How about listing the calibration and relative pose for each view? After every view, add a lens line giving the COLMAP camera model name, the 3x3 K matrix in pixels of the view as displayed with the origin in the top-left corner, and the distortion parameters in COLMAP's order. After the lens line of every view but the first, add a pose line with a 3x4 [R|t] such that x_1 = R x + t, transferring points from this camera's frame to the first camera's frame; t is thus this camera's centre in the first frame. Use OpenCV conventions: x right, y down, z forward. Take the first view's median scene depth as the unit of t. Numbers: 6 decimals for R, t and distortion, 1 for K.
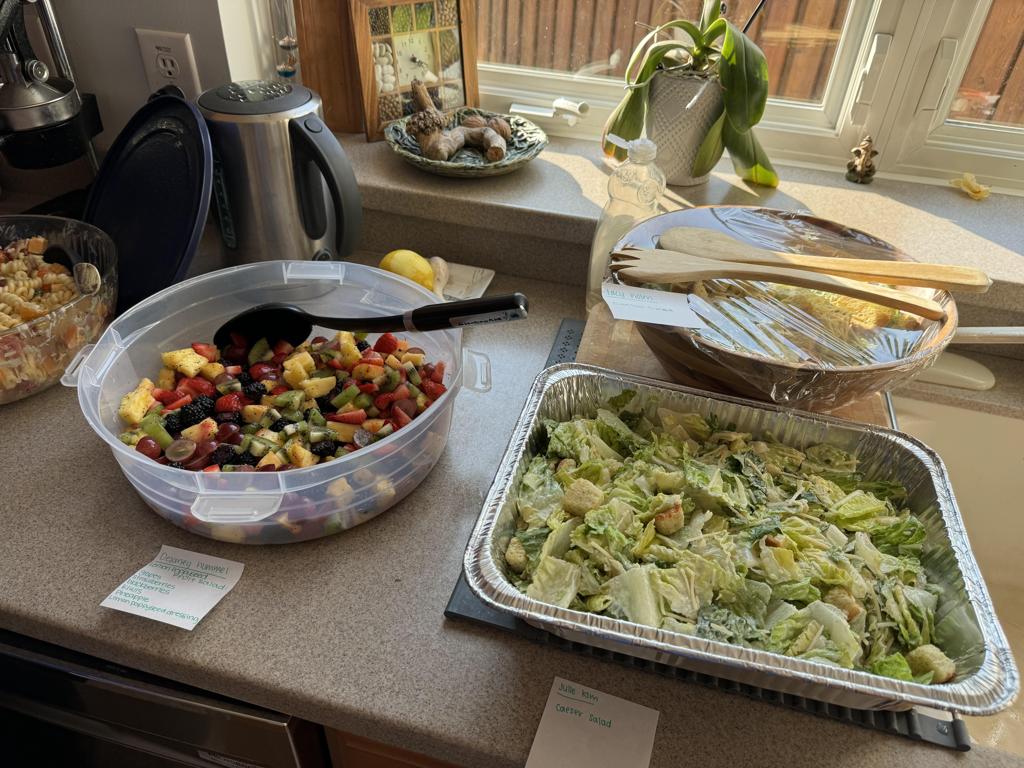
lens RADIAL K [[720.1, 0, 512.0], [0, 720.1, 384.0], [0, 0, 1]] dist [-0.029923, 0.004048]
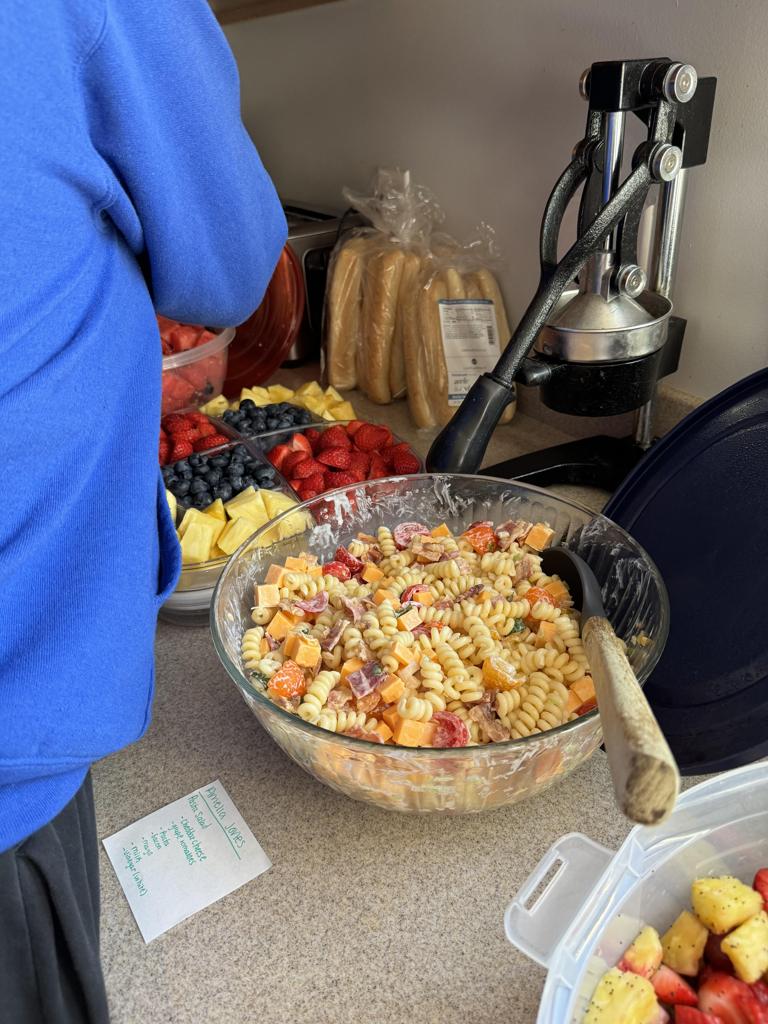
lens RADIAL K [[720.1, 0, 384.0], [0, 720.1, 512.0], [0, 0, 1]] dist [-0.029923, 0.004048]
pose [[0.709964, 0.283243, -0.644767, -0.364821], [-0.346407, 0.937590, 0.030444, -0.193578], [0.613150, 0.201738, 0.763773, 0.421169]]
